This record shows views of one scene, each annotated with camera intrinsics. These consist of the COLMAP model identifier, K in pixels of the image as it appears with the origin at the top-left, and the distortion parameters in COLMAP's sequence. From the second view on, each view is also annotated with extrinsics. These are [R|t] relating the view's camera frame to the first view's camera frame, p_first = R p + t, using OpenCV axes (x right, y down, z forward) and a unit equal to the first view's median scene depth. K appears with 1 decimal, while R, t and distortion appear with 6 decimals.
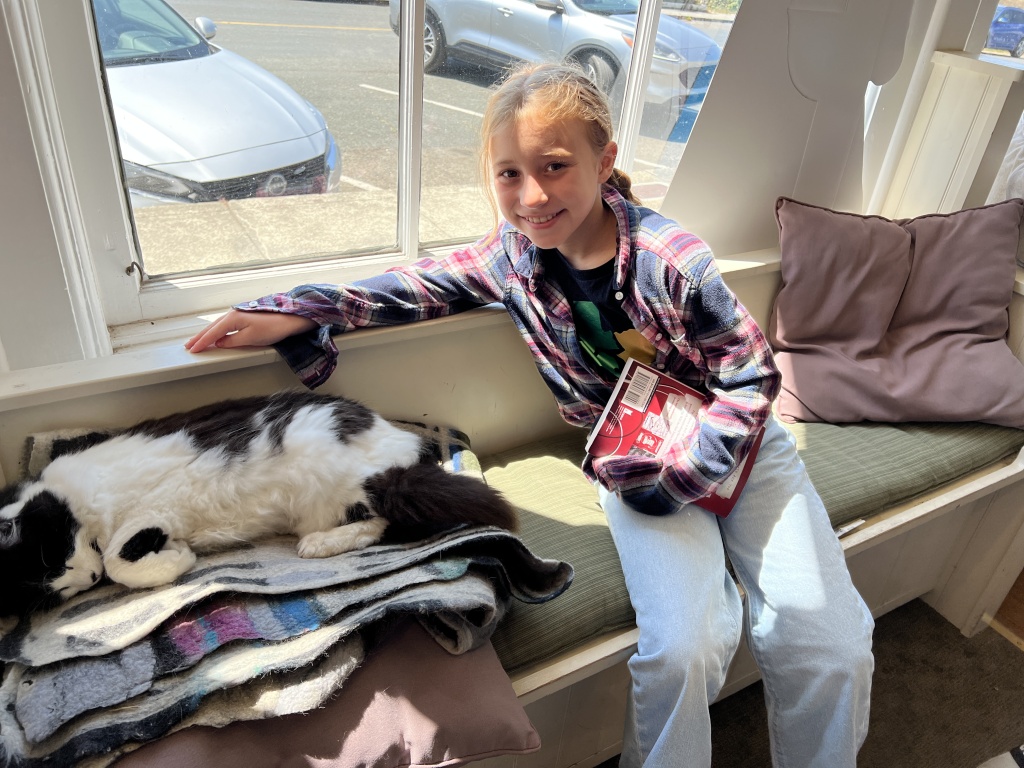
lens RADIAL K [[778.6, 0, 517.6], [0, 778.6, 360.3], [0, 0, 1]] dist [0.035664, -0.001813]
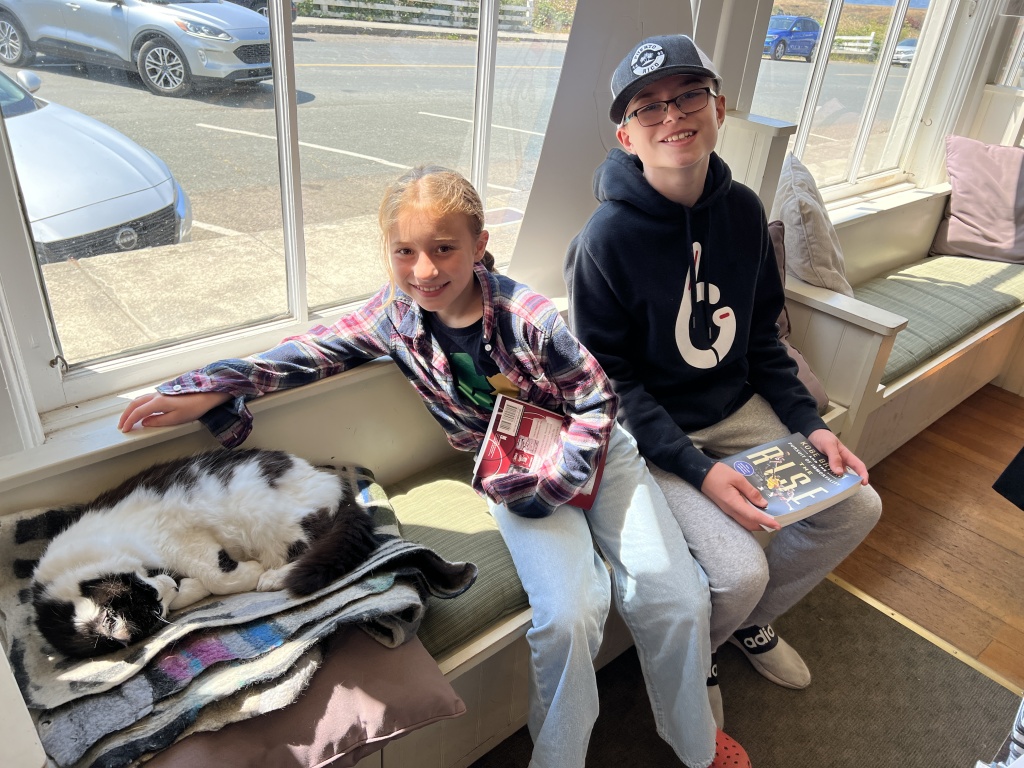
lens RADIAL K [[780.5, 0, 512.0], [0, 780.5, 384.0], [0, 0, 1]] dist [0.095929, -0.108051]
pose [[0.981023, -0.106707, 0.161888, -0.044687], [0.104287, 0.994272, 0.023395, -0.050124], [-0.163457, -0.006068, 0.986532, -0.248630]]
